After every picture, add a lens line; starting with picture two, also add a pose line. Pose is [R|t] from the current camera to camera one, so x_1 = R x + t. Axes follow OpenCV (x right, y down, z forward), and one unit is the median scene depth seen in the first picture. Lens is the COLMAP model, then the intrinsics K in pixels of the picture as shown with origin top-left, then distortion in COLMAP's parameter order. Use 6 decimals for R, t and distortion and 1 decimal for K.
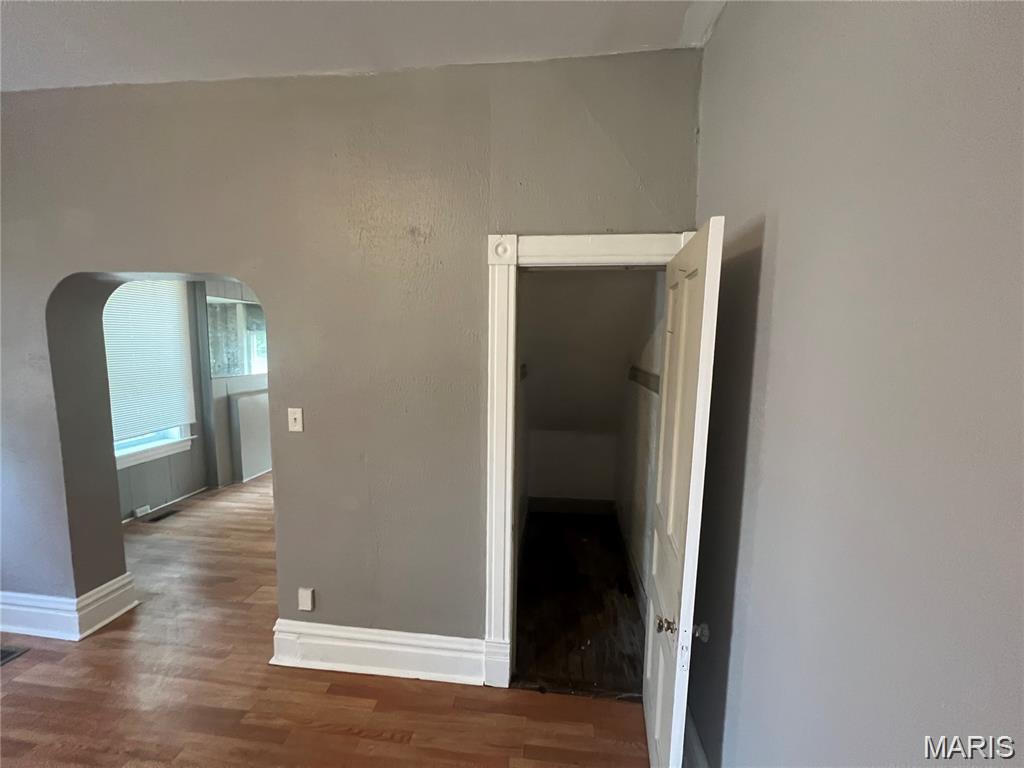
lens RADIAL K [[409.1, 0, 512.3], [0, 409.1, 384.7], [0, 0, 1]] dist [-0.000528, 0.000092]
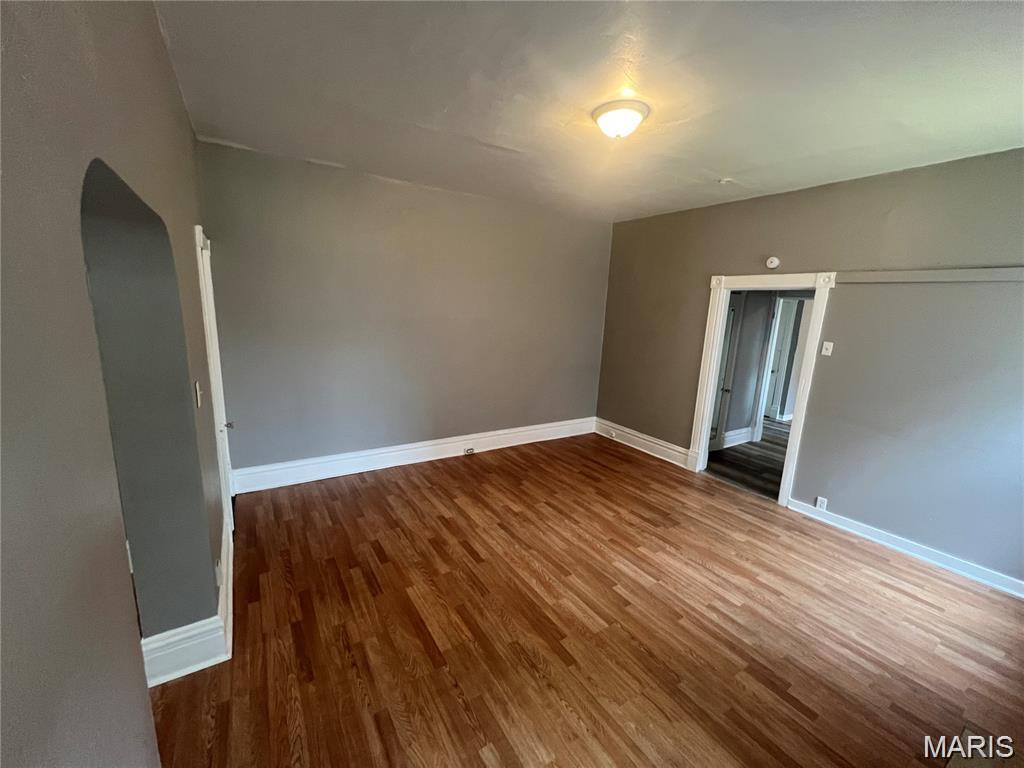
lens RADIAL K [[409.1, 0, 512.1], [0, 409.1, 385.8], [0, 0, 1]] dist [-0.000528, 0.000092]
pose [[-0.634465, -0.186208, 0.750187, -1.859157], [0.030205, 0.963834, 0.264785, -0.182086], [-0.772361, 0.190656, -0.605895, 1.108662]]
